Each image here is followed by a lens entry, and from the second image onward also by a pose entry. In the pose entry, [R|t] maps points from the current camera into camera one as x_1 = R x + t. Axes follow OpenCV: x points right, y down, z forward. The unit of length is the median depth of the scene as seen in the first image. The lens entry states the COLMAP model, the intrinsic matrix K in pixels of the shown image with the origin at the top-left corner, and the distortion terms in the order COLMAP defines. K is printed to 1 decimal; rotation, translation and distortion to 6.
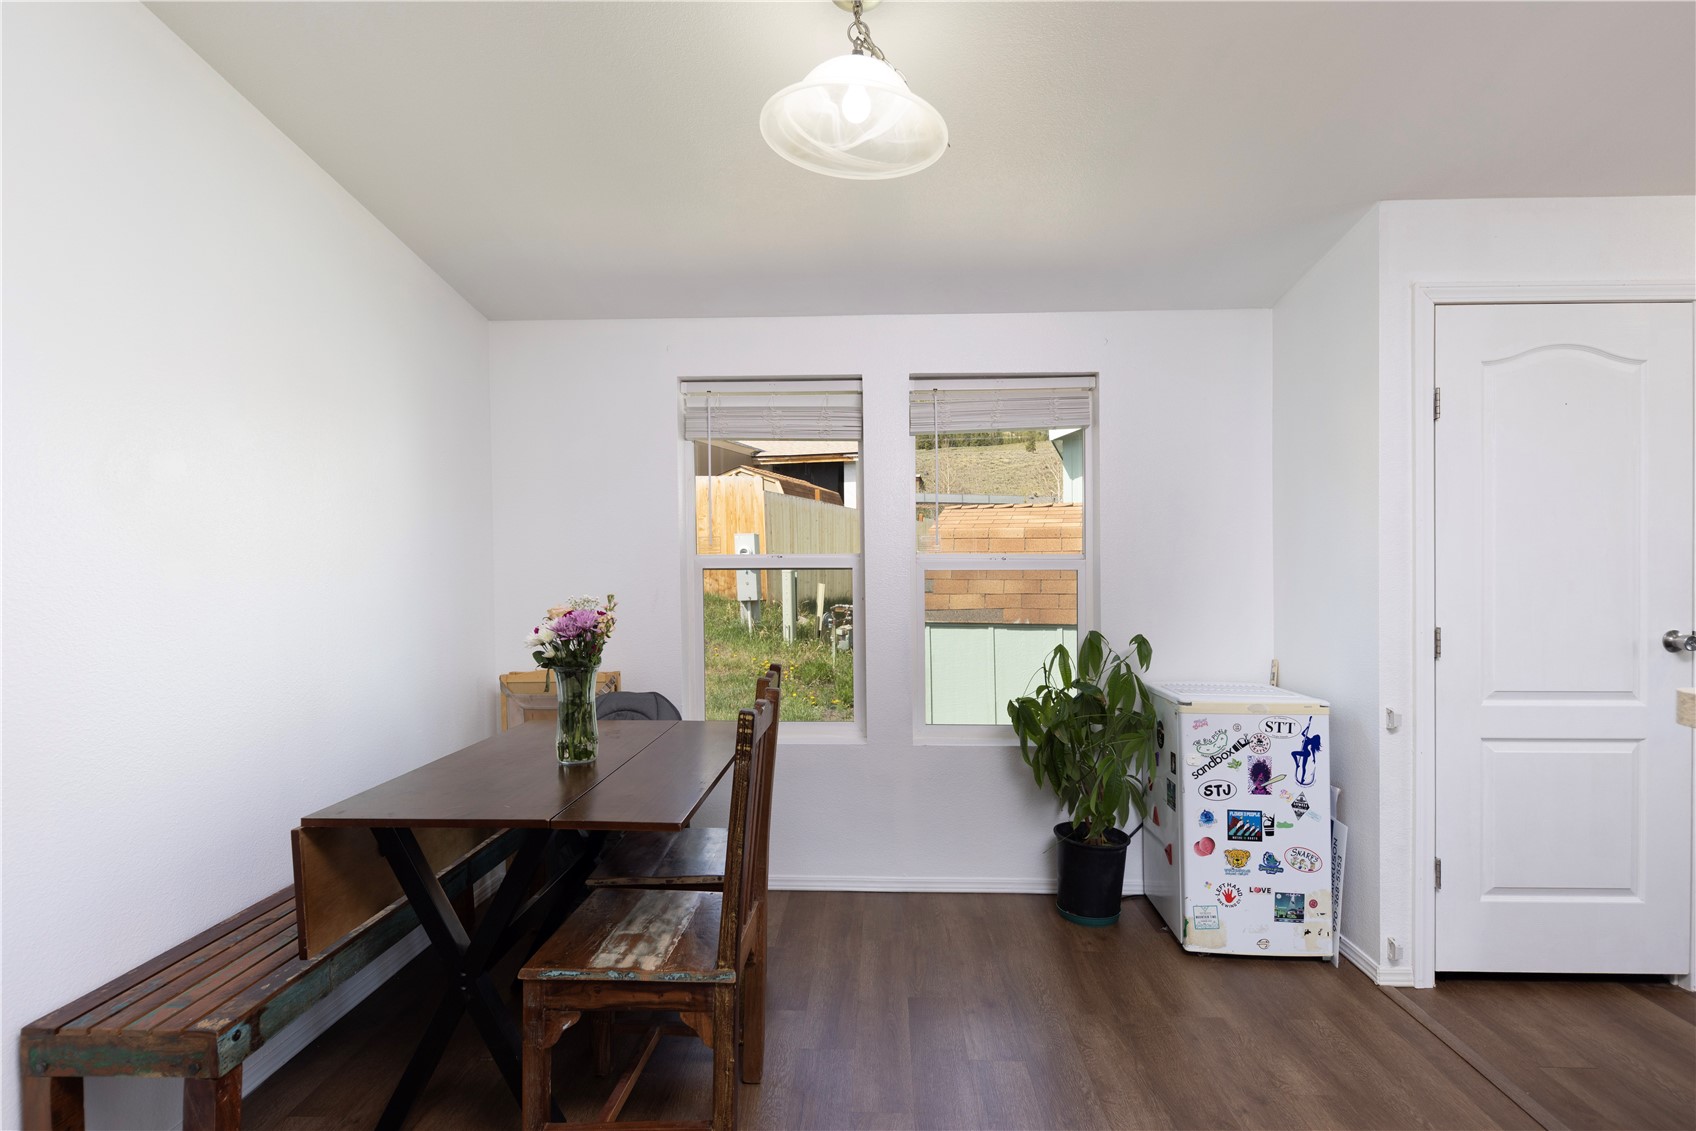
lens RADIAL K [[834.1, 0, 847.3], [0, 834.1, 581.4], [0, 0, 1]] dist [0.002164, -0.000926]
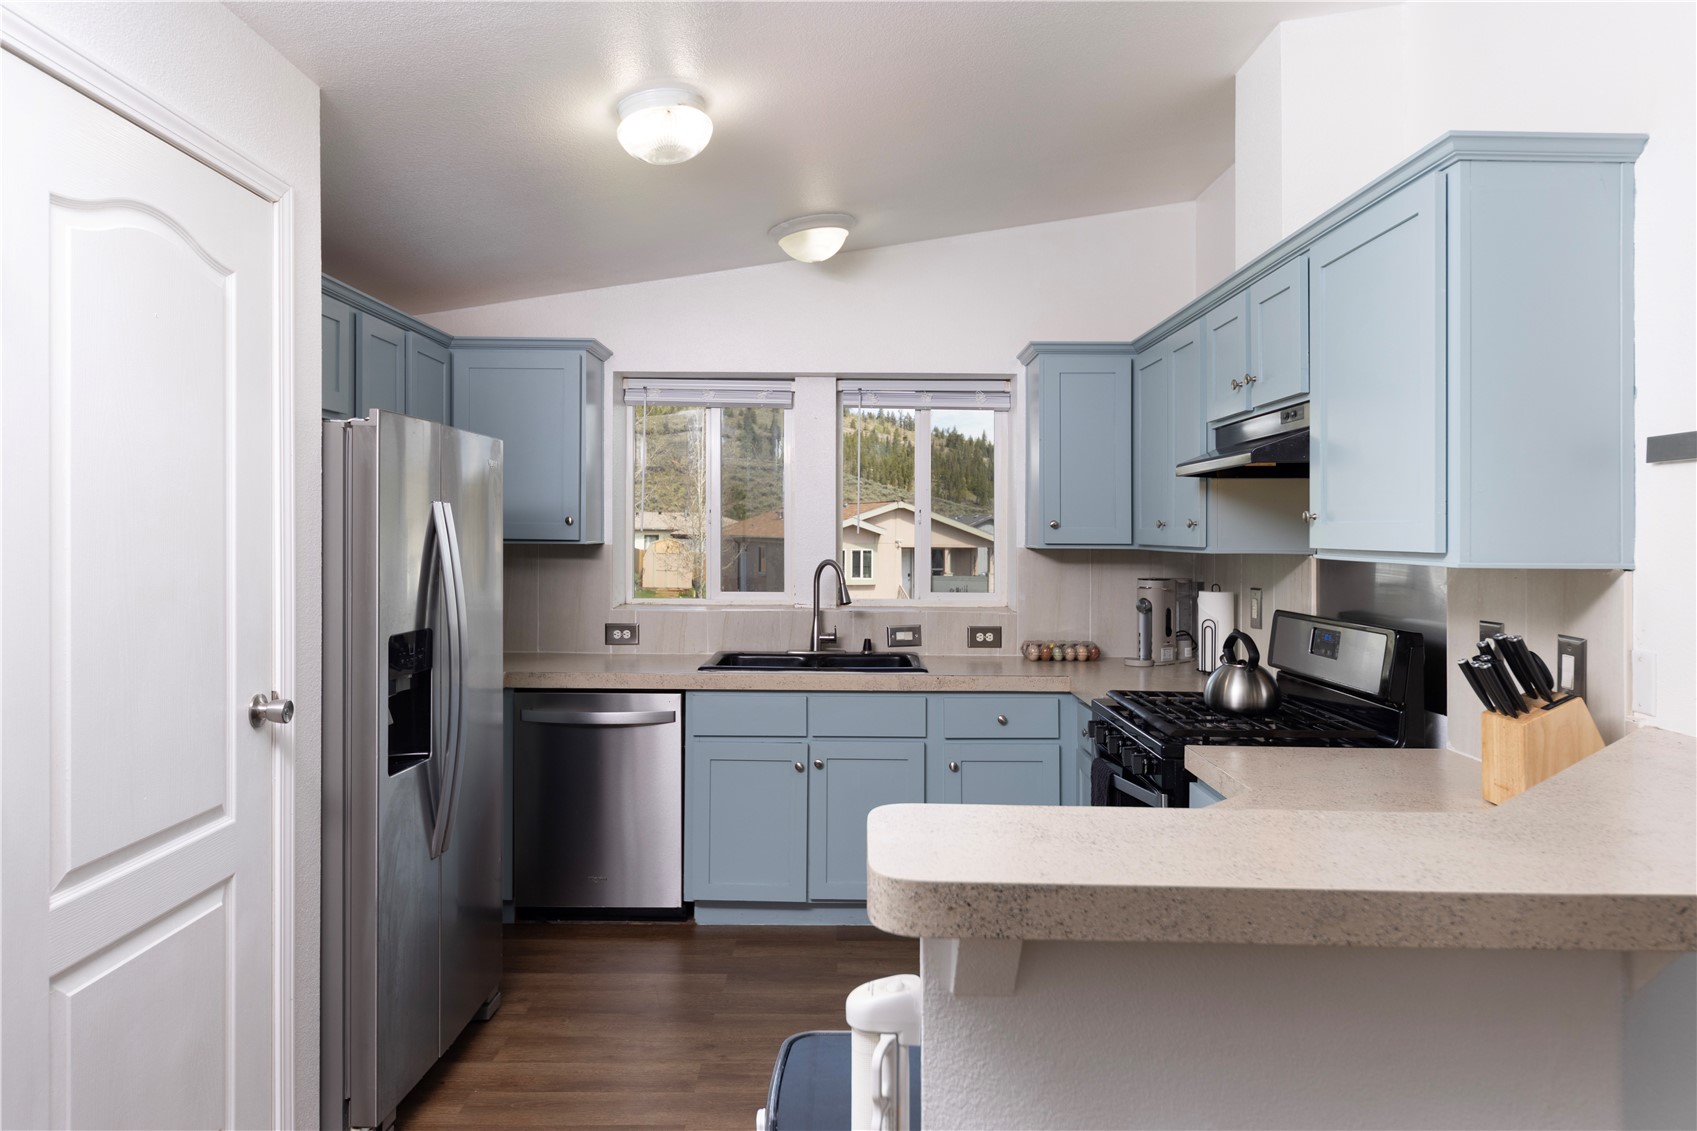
lens RADIAL K [[1109.7, 0, 846.6], [0, 1109.7, 532.2], [0, 0, 1]] dist [0.001599, -0.000783]
pose [[-0.039397, -0.000600, 0.999223, 0.109293], [0.007981, 0.999968, 0.000915, -0.057236], [-0.999192, 0.008011, -0.039391, 0.534275]]
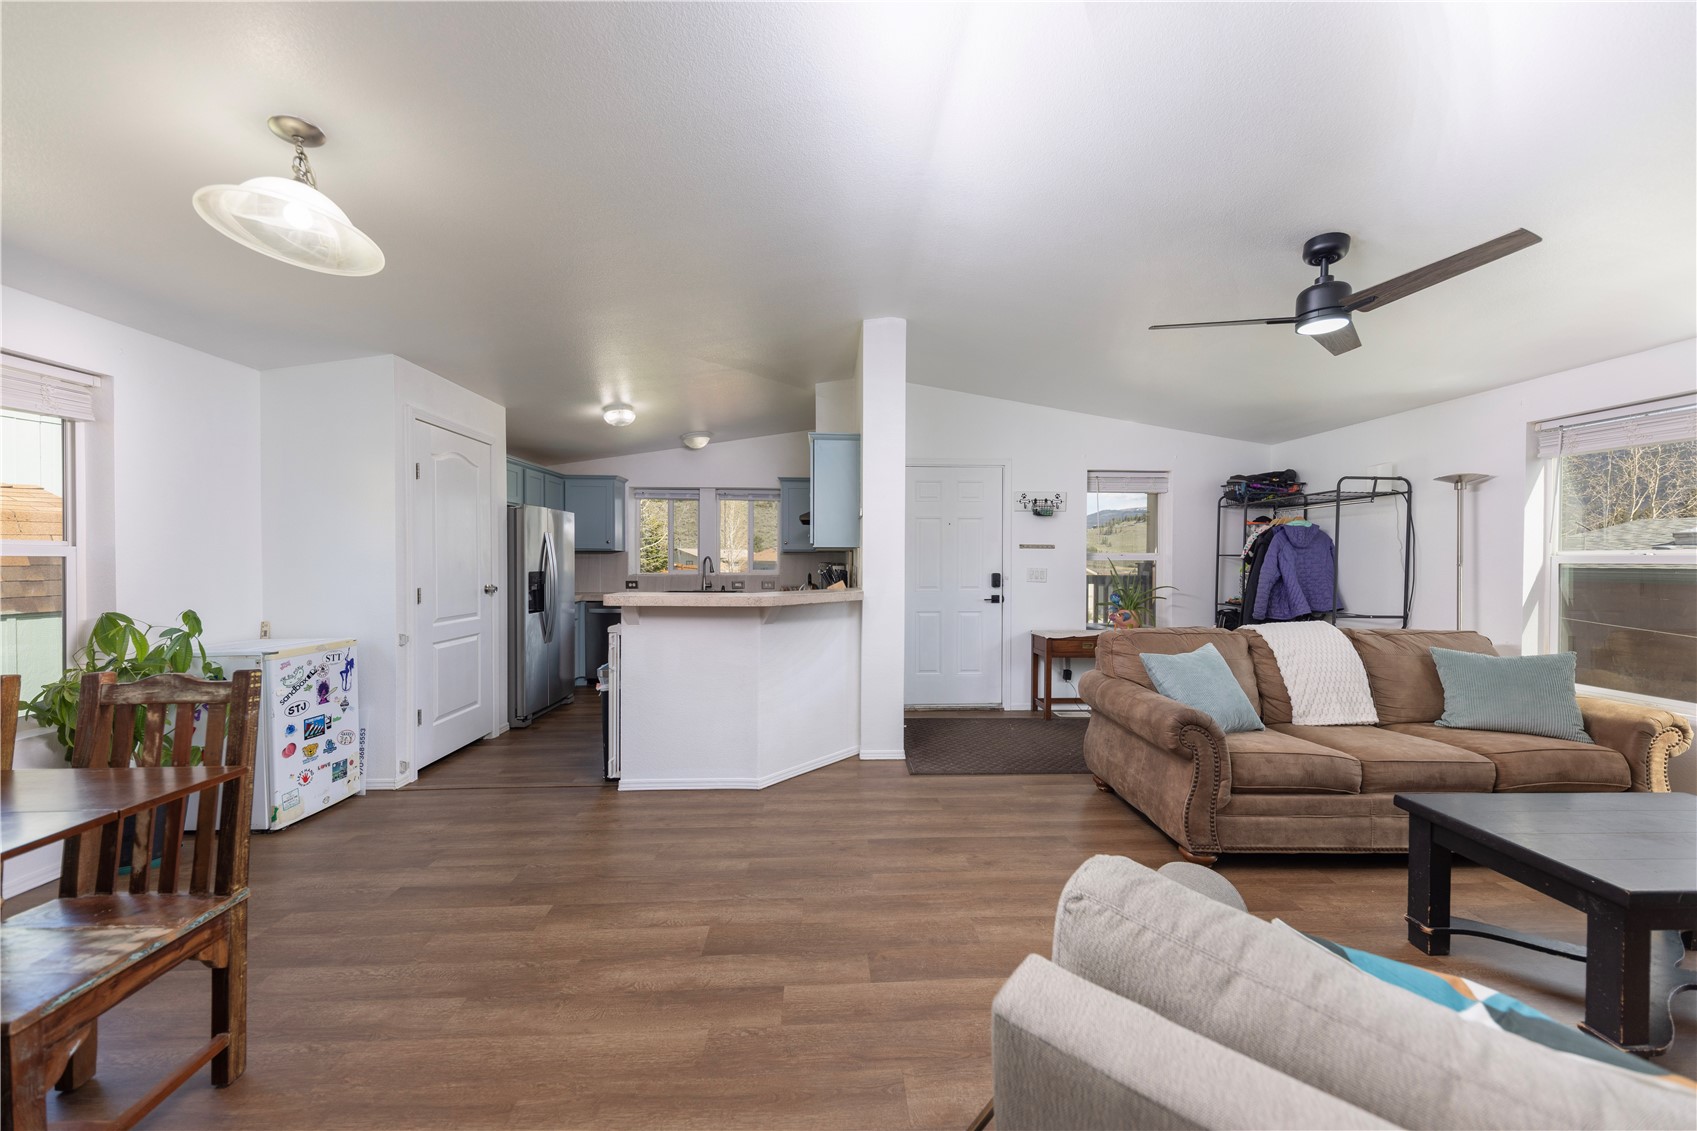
lens RADIAL K [[586.7, 0, 848.5], [0, 586.7, 565.5], [0, 0, 1]] dist [-0.000164, -0.000008]
pose [[-0.079589, -0.010494, 0.996773, -0.654258], [0.012407, 0.999857, 0.011517, 0.000893], [-0.996751, 0.013284, -0.079447, 0.120016]]
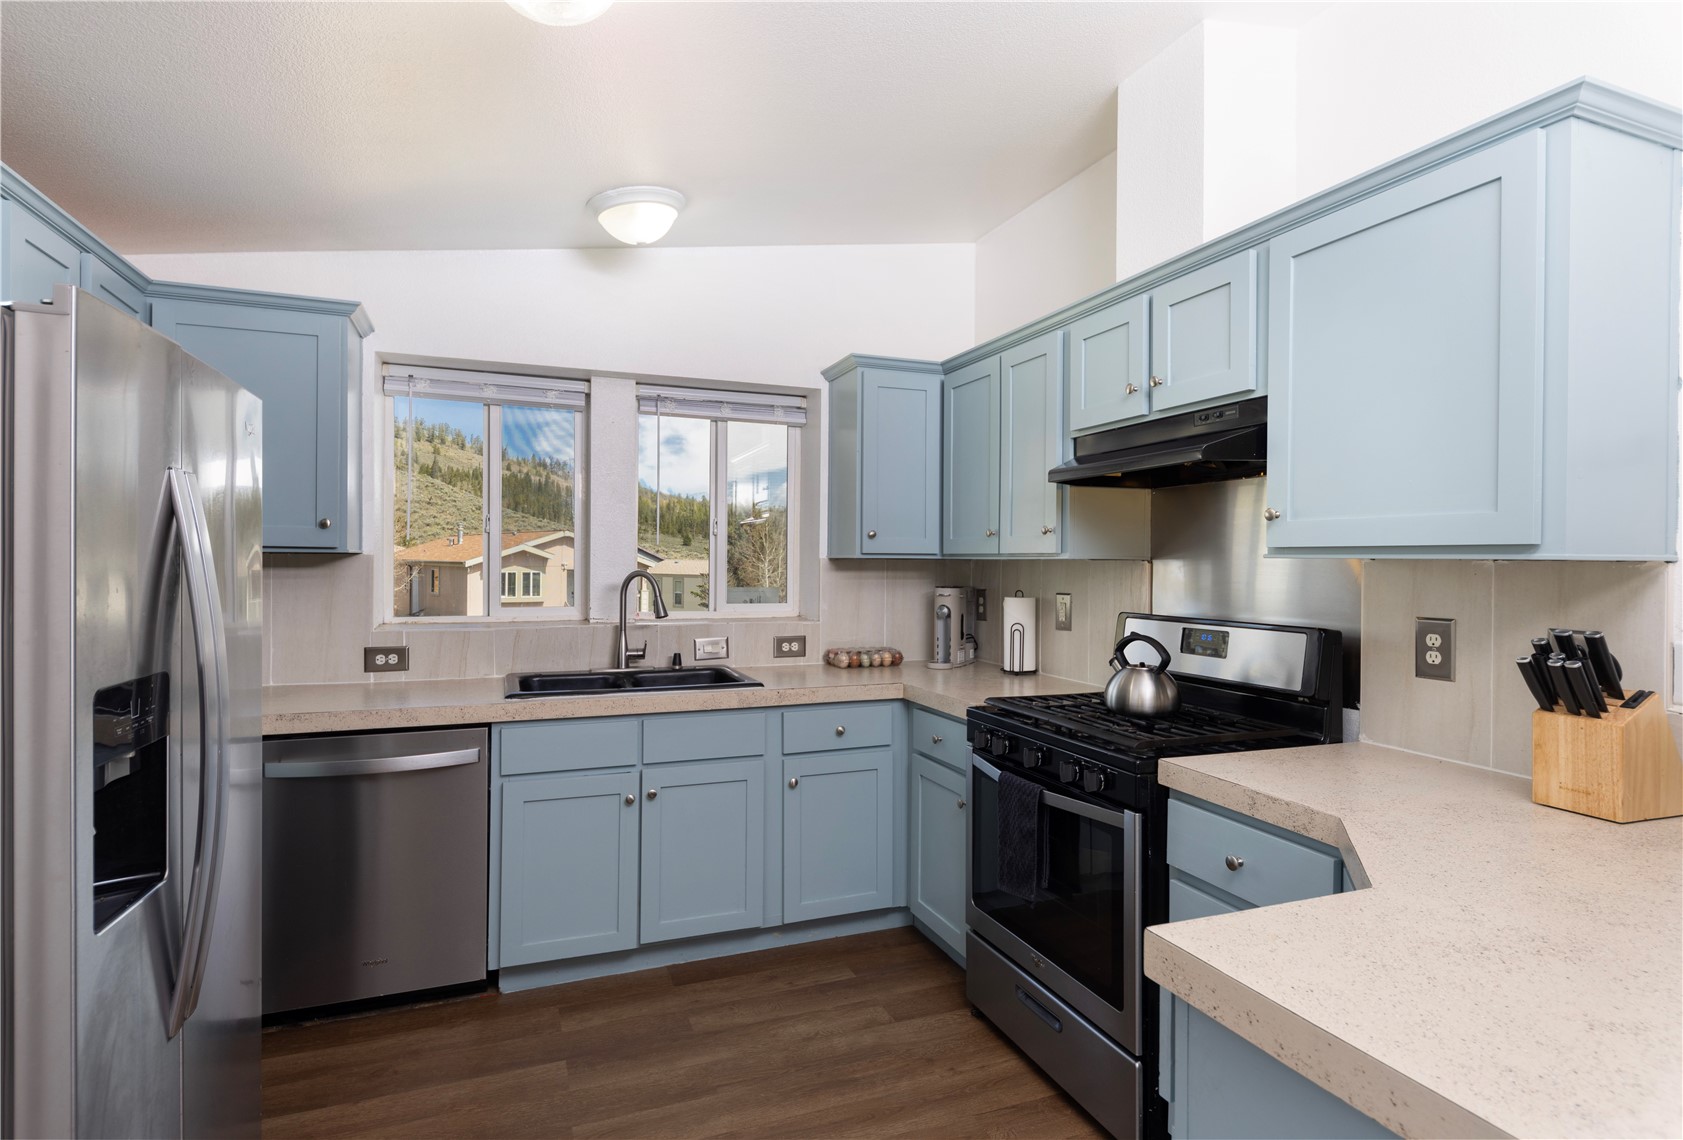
lens RADIAL K [[865.1, 0, 845.5], [0, 865.1, 562.5], [0, 0, 1]] dist [0.018822, -0.014532]
pose [[-0.405583, -0.004827, 0.914046, 0.529076], [0.006333, 0.999947, 0.008090, -0.034778], [-0.914036, 0.009070, -0.405531, 0.721673]]
